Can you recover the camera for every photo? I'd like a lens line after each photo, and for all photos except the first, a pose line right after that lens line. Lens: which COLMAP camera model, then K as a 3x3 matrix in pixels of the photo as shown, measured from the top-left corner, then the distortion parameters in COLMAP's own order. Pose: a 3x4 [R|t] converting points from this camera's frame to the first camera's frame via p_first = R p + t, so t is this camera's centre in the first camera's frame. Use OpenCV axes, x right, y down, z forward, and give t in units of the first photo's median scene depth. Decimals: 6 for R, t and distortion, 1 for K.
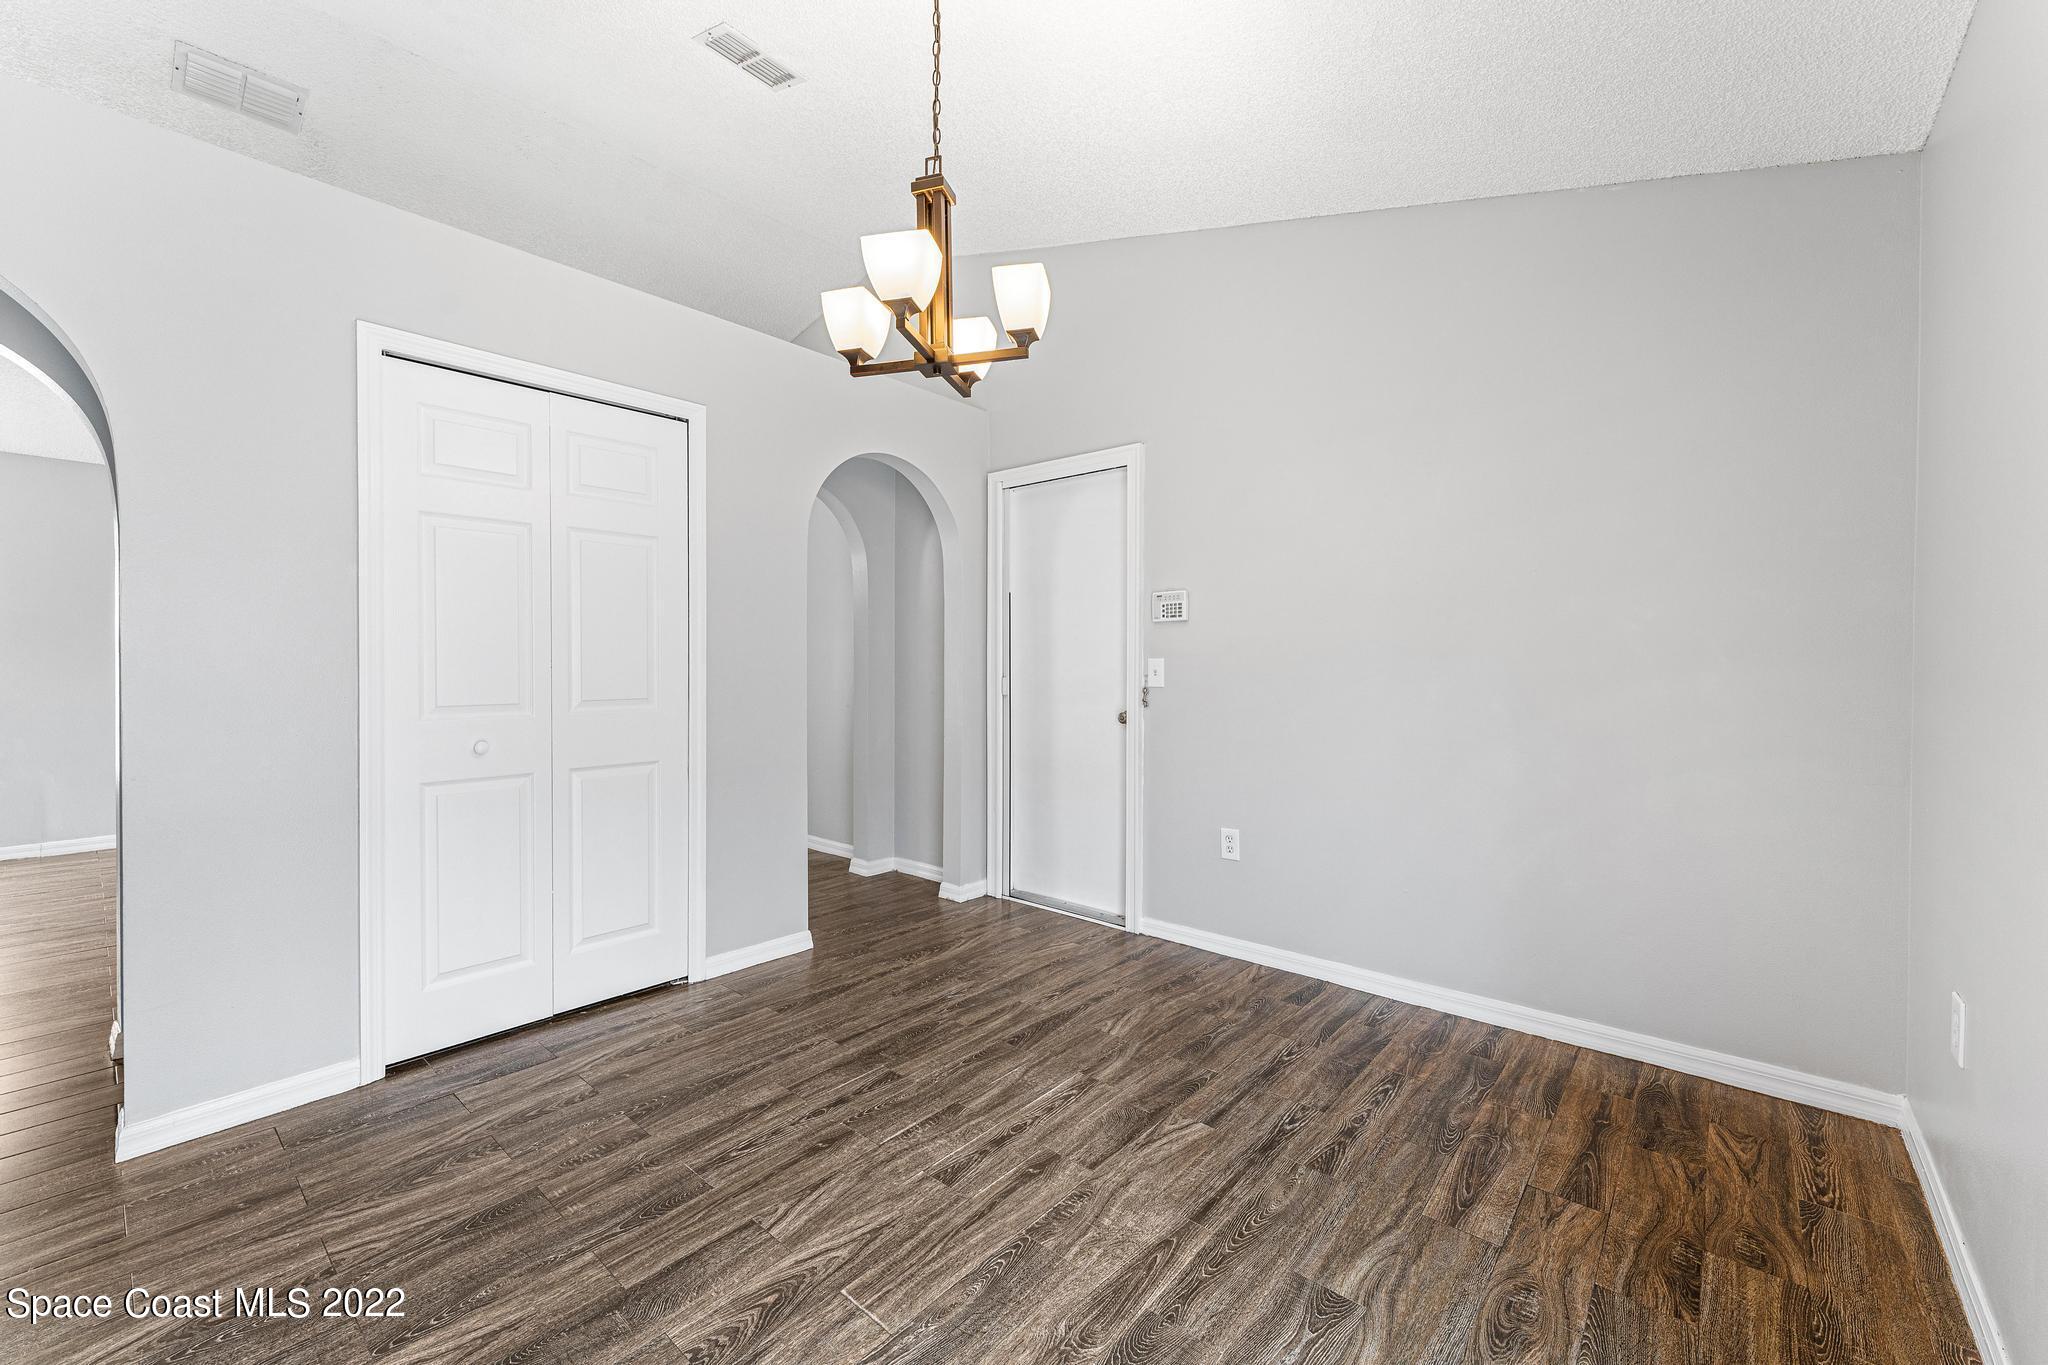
lens RADIAL K [[825.2, 0, 1017.2], [0, 825.2, 665.3], [0, 0, 1]] dist [0.002047, -0.000286]
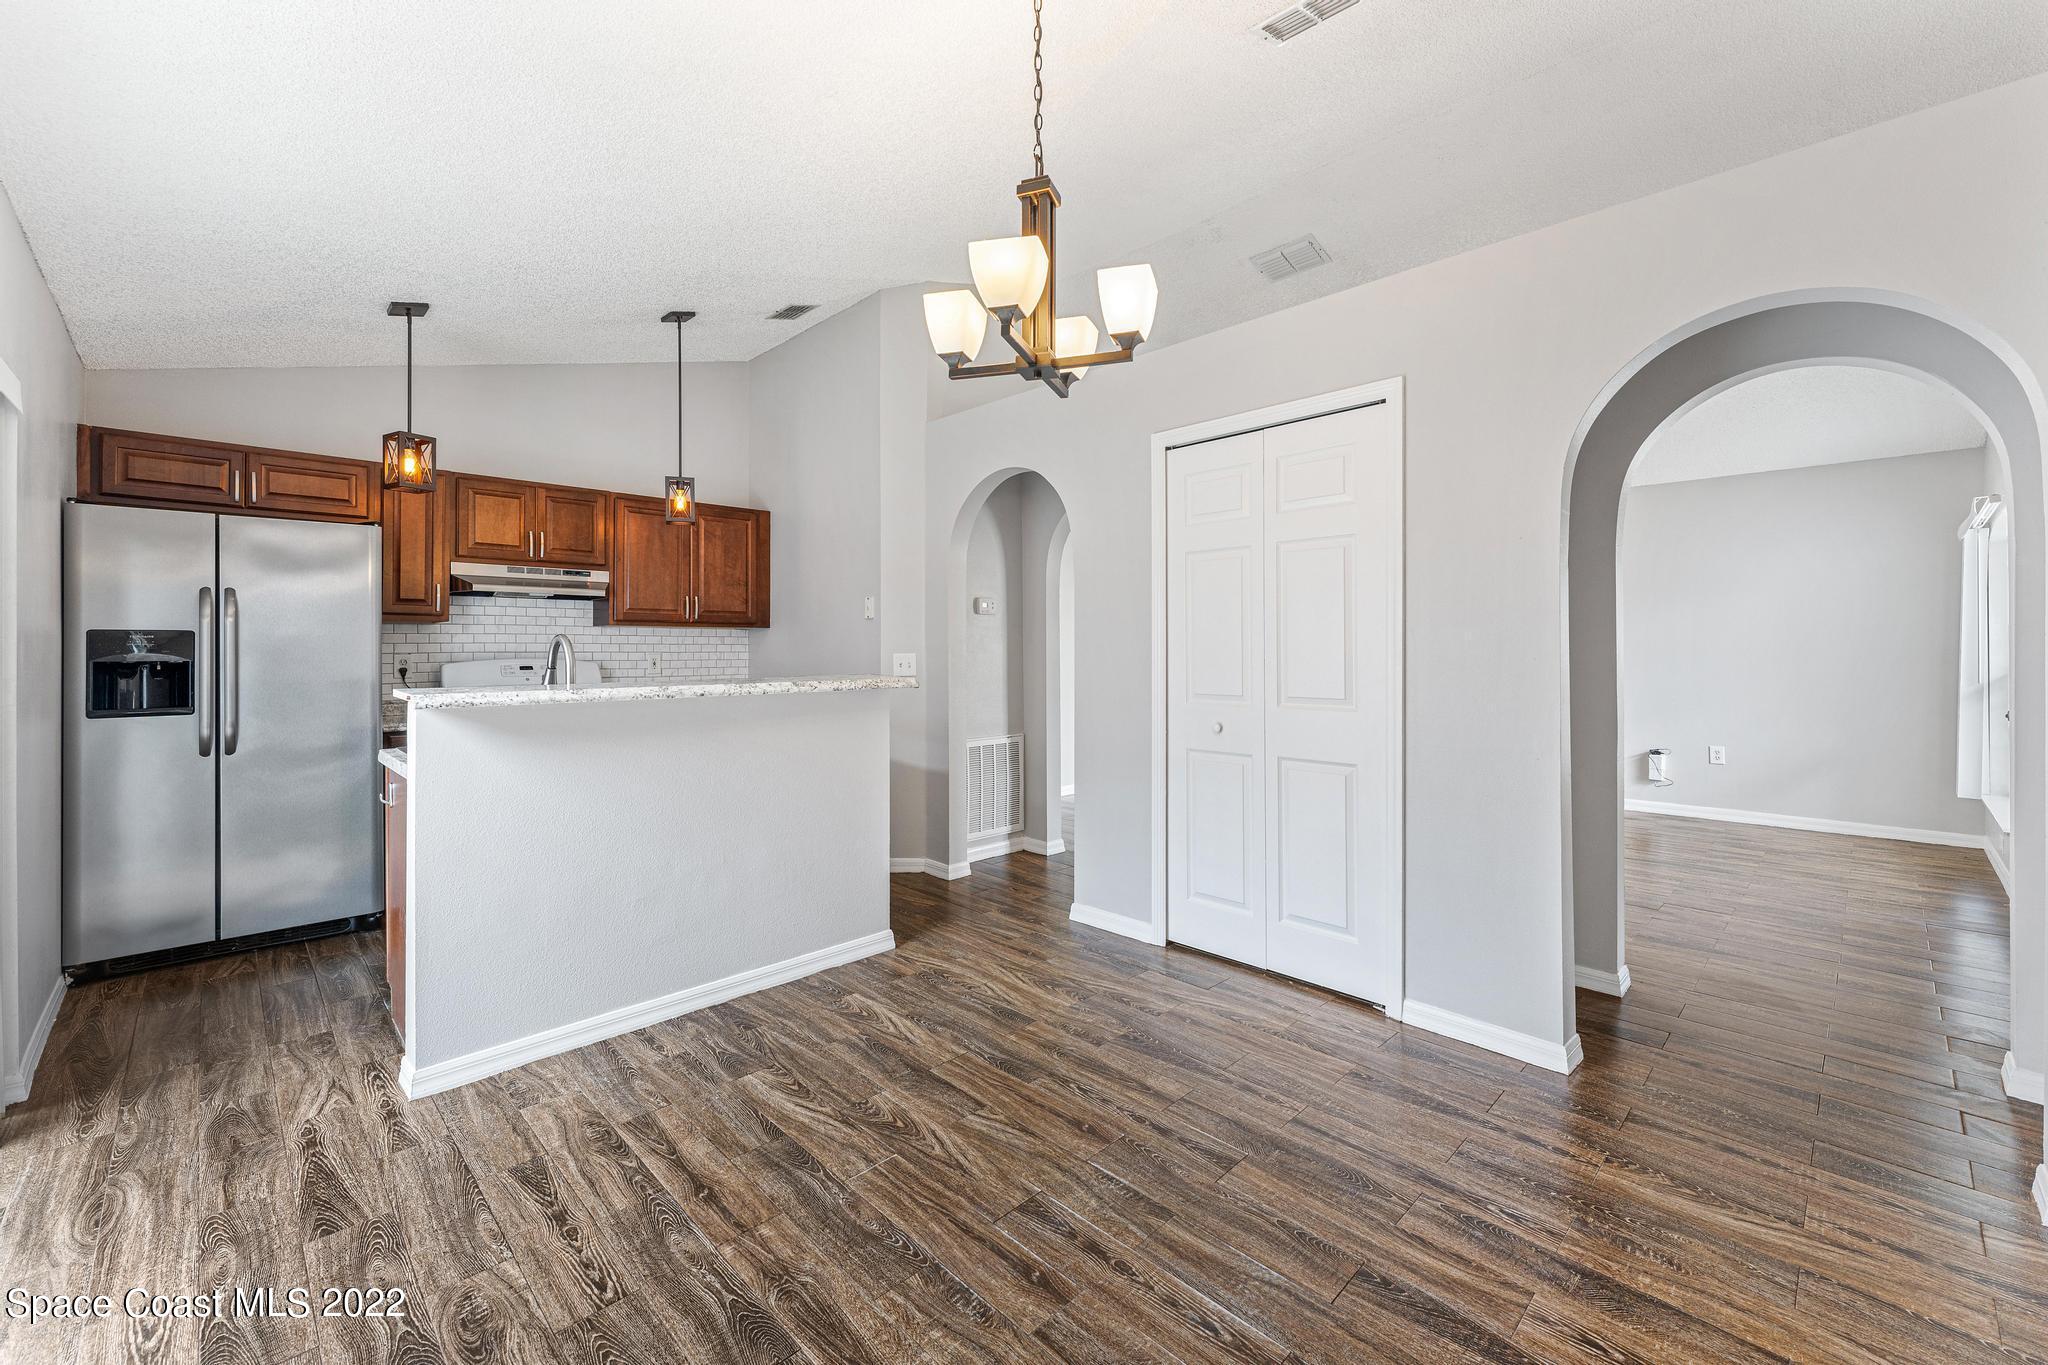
lens RADIAL K [[825.2, 0, 1009.9], [0, 825.2, 655.7], [0, 0, 1]] dist [0.002047, -0.000286]
pose [[-0.084257, 0.009078, -0.996403, 0.794641], [0.000641, 0.999959, 0.009057, -0.031747], [0.996444, 0.000124, -0.084259, 0.961339]]
